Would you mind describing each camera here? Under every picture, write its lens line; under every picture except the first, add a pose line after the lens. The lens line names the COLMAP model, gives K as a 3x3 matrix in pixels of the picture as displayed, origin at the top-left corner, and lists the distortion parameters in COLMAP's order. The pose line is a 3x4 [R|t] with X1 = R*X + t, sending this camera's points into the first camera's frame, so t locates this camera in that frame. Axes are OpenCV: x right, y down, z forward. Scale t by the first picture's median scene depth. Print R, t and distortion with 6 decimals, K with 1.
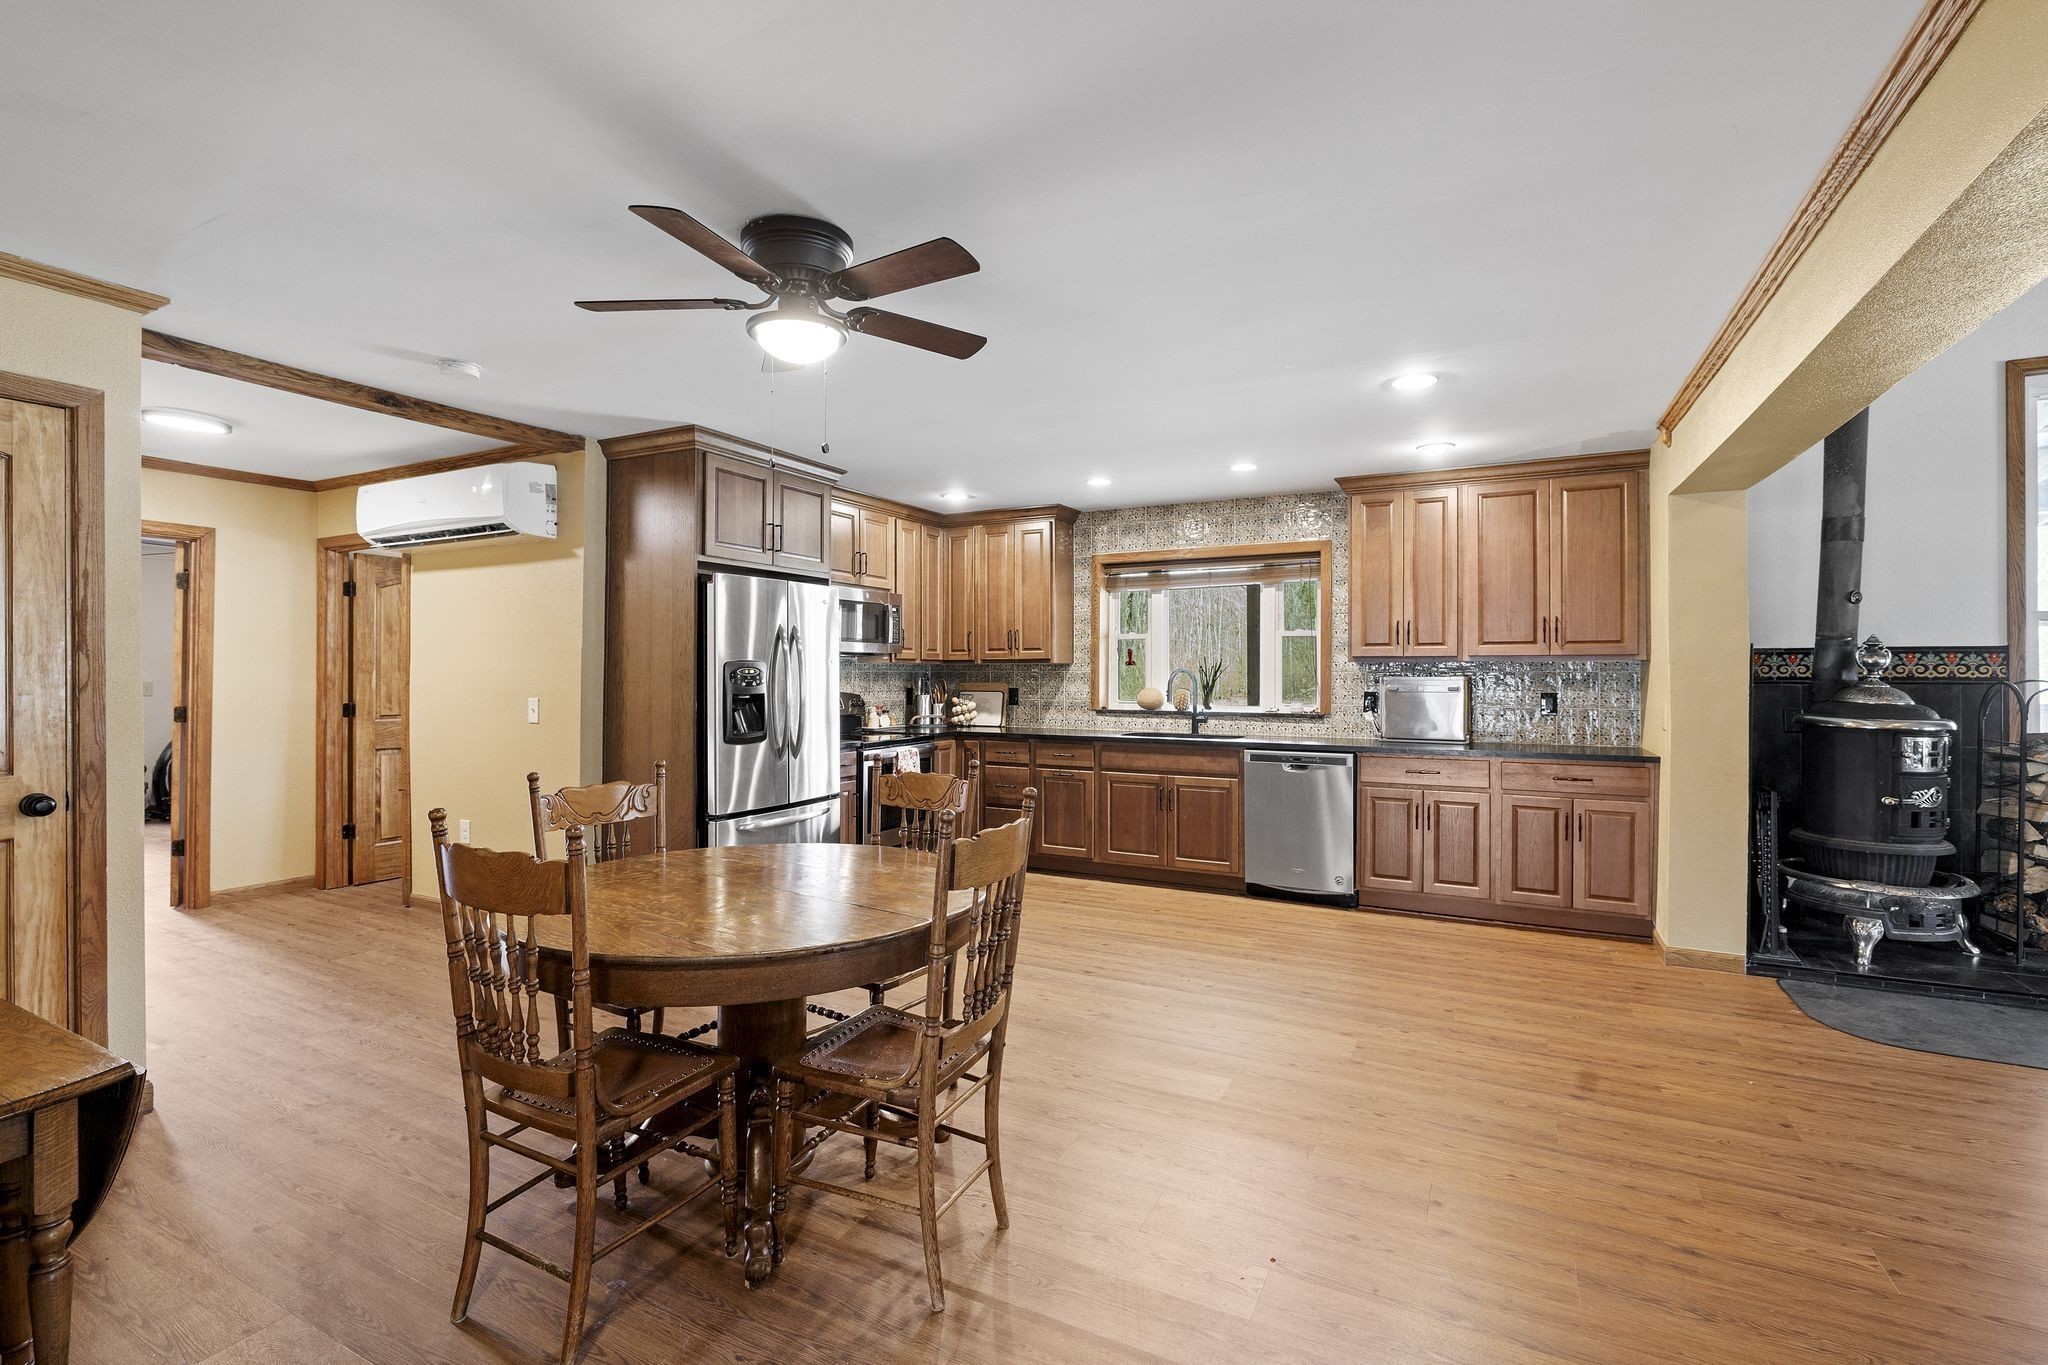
lens RADIAL K [[930.9, 0, 1025.8], [0, 930.9, 667.7], [0, 0, 1]] dist [-0.006966, 0.001785]
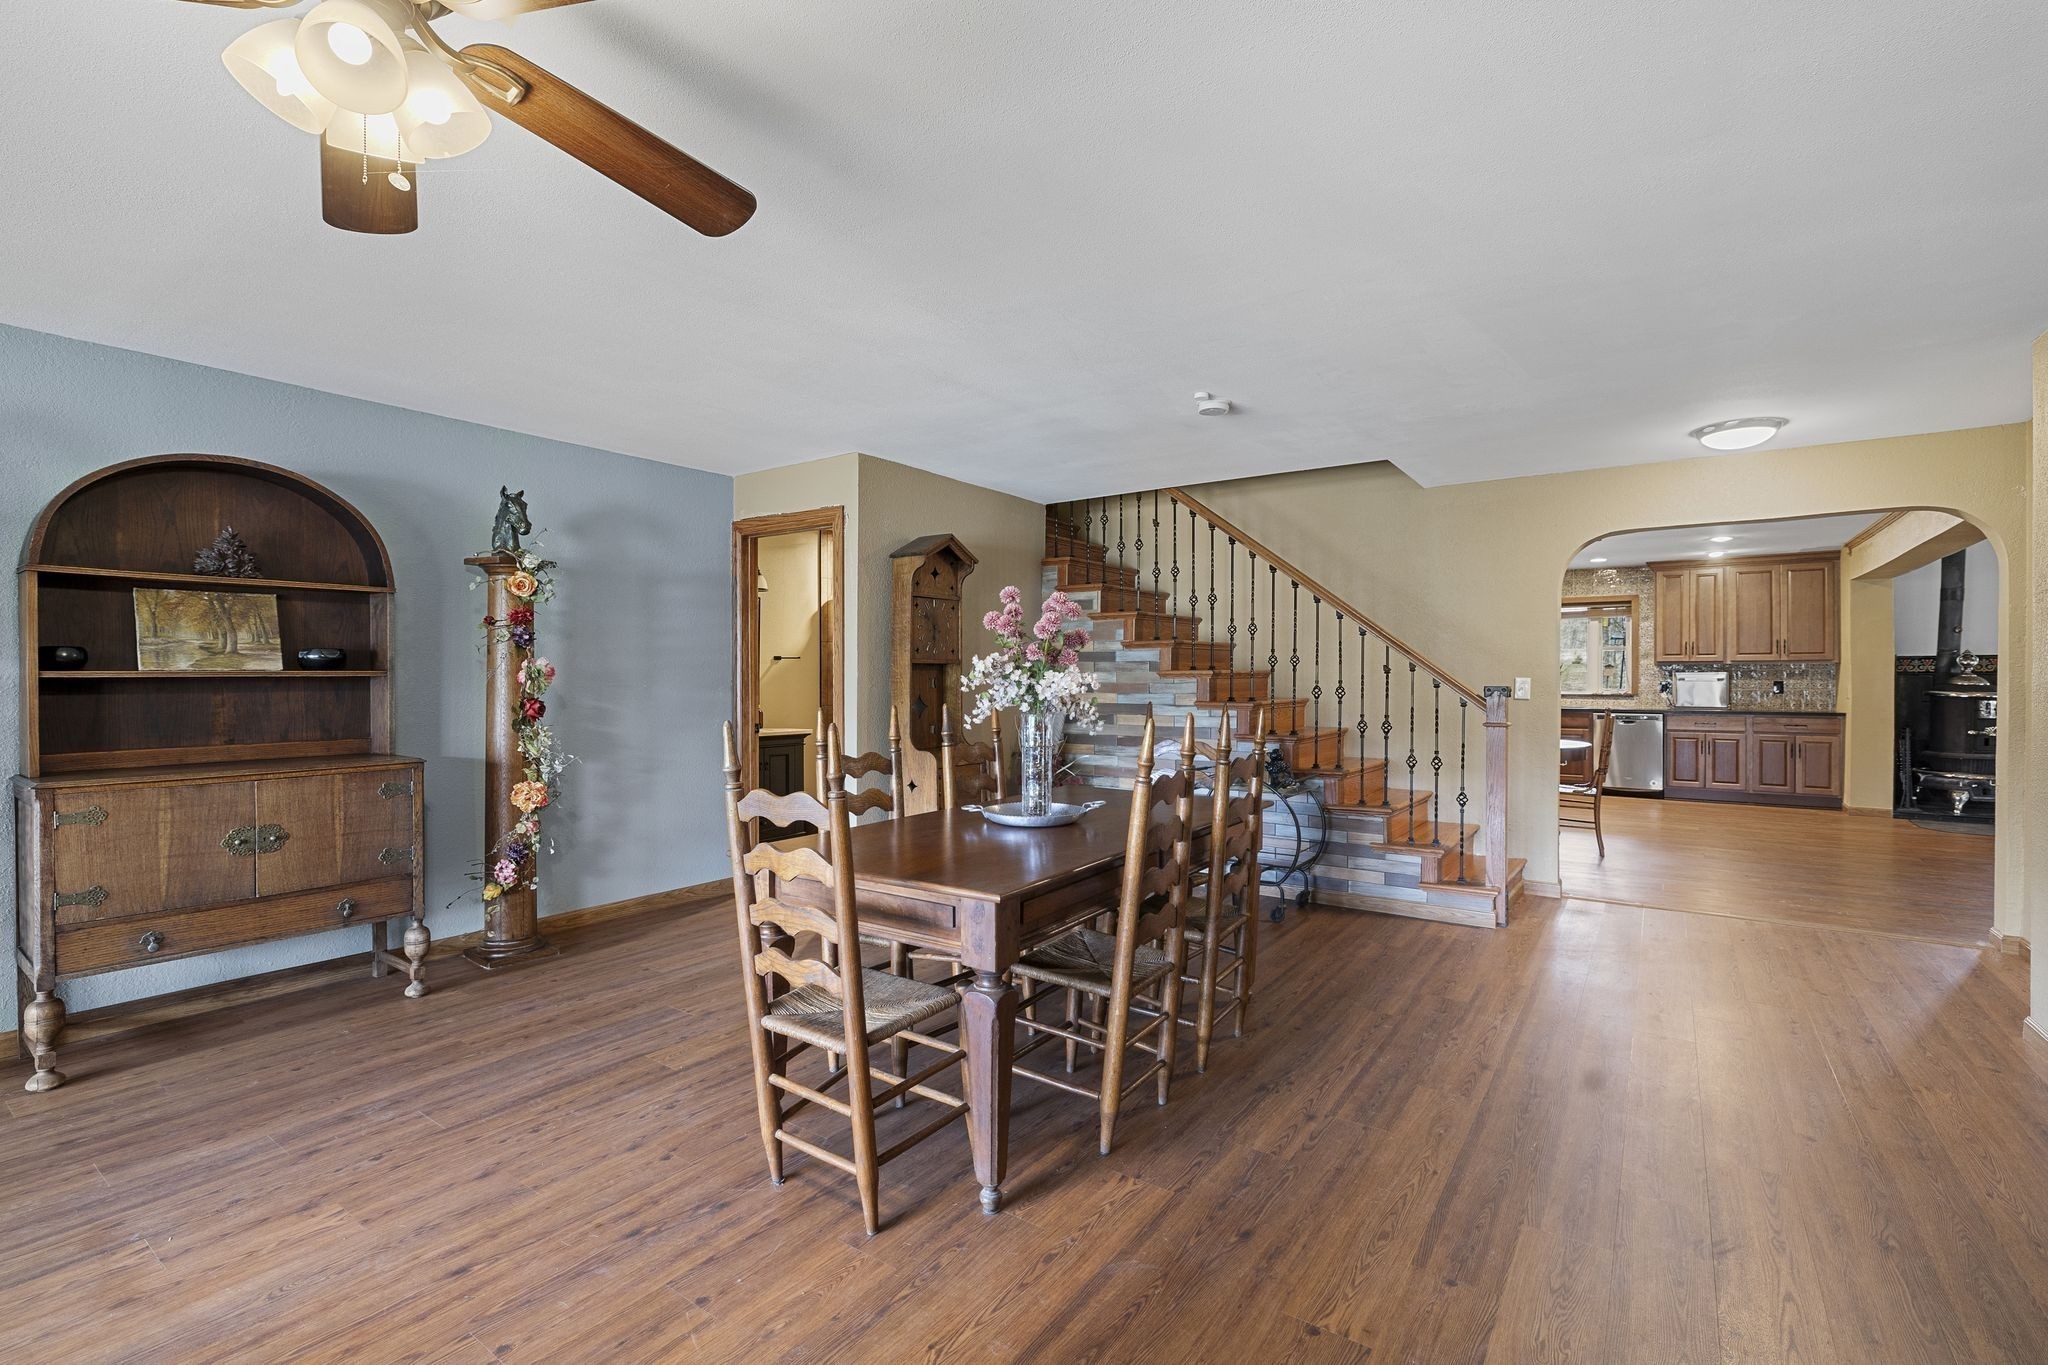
lens RADIAL K [[930.9, 0, 1020.6], [0, 930.9, 677.9], [0, 0, 1]] dist [-0.006966, 0.001785]
pose [[0.990119, 0.000574, -0.140225, -0.660544], [-0.000456, 1.000000, 0.000876, 0.020090], [0.140226, -0.000803, 0.990119, -1.017557]]
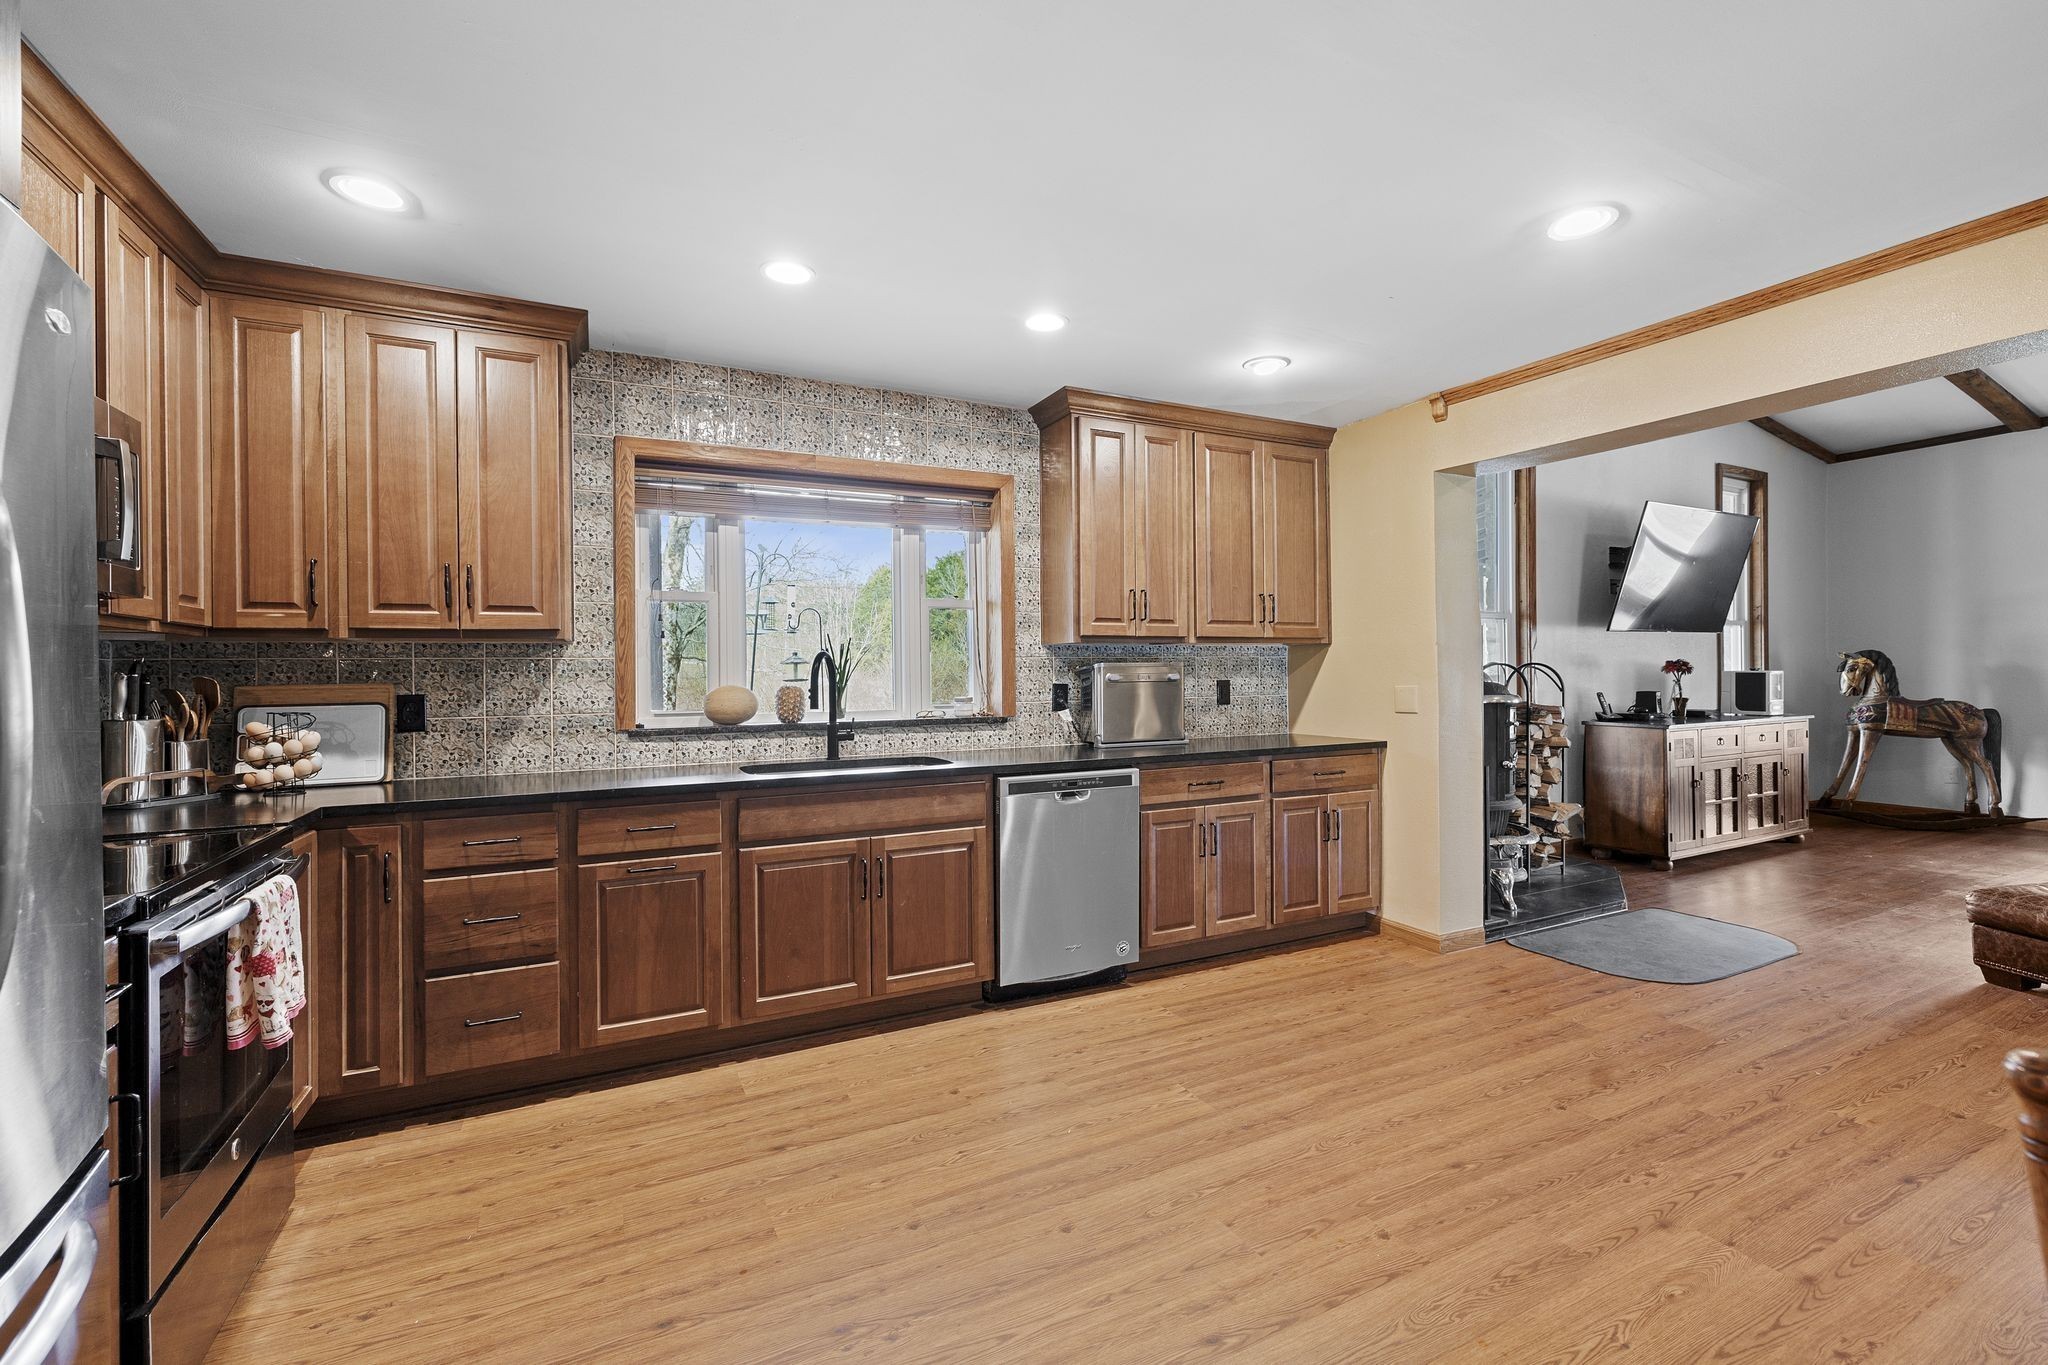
lens RADIAL K [[870.4, 0, 1036.7], [0, 870.4, 672.9], [0, 0, 1]] dist [0.000040, 0.000302]
pose [[0.582011, -0.007895, 0.813142, -0.247076], [0.007666, 0.999962, 0.004222, 0.015803], [-0.813144, 0.003776, 0.582050, 0.681548]]
